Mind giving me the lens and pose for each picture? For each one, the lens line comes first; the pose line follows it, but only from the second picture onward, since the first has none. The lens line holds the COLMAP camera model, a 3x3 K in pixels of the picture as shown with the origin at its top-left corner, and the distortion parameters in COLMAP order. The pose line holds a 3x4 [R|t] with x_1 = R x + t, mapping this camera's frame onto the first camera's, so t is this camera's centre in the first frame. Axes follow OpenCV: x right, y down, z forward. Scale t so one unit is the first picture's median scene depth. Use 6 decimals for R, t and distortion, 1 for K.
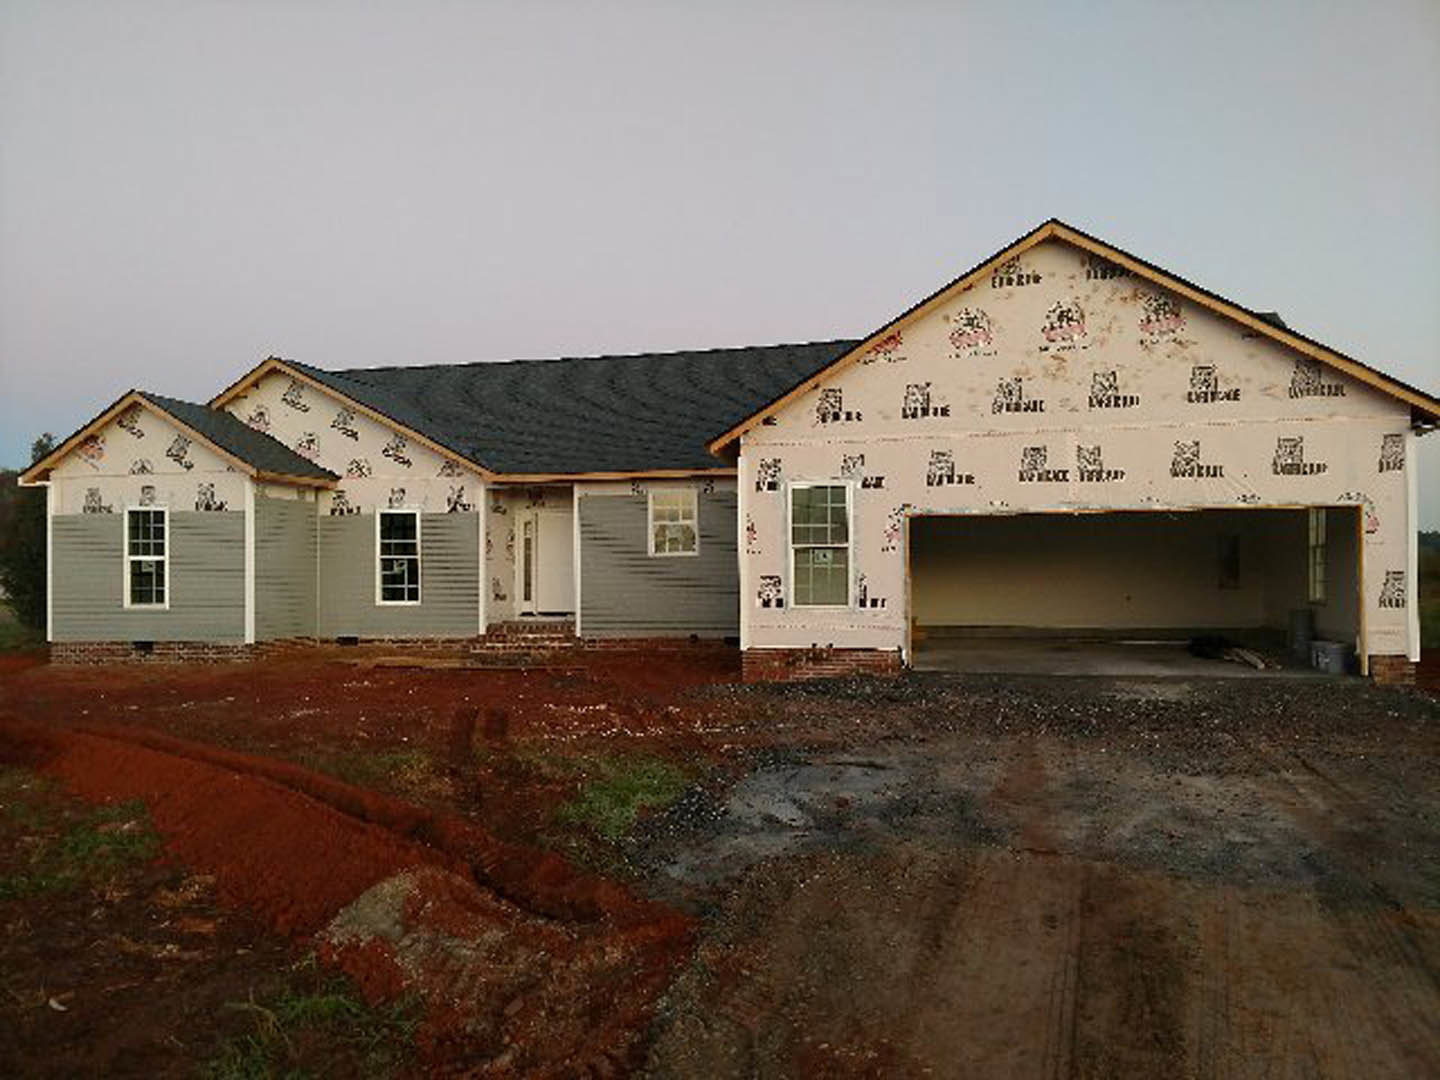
lens RADIAL K [[1192.4, 0, 705.0], [0, 1192.4, 534.1], [0, 0, 1]] dist [0.039506, -0.040723]
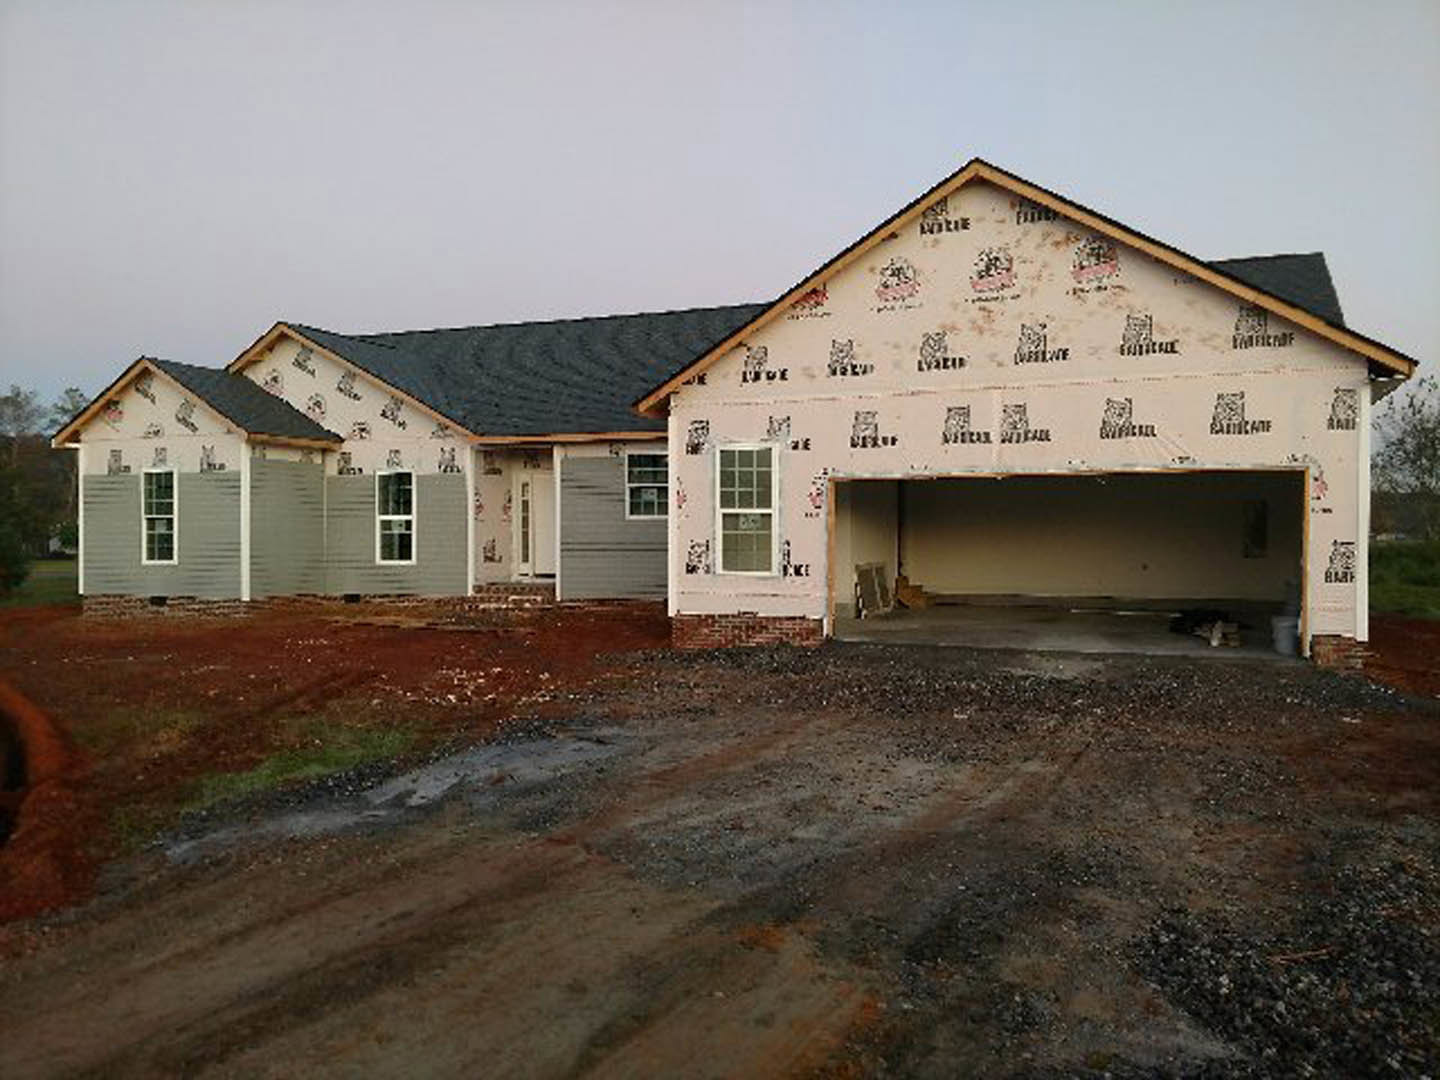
lens RADIAL K [[1192.4, 0, 711.4], [0, 1192.4, 547.0], [0, 0, 1]] dist [0.039506, -0.040723]
pose [[0.989435, 0.010446, -0.144602, 0.207444], [-0.004056, 0.999005, 0.044417, -0.003011], [0.144922, -0.043361, 0.988493, 0.038739]]
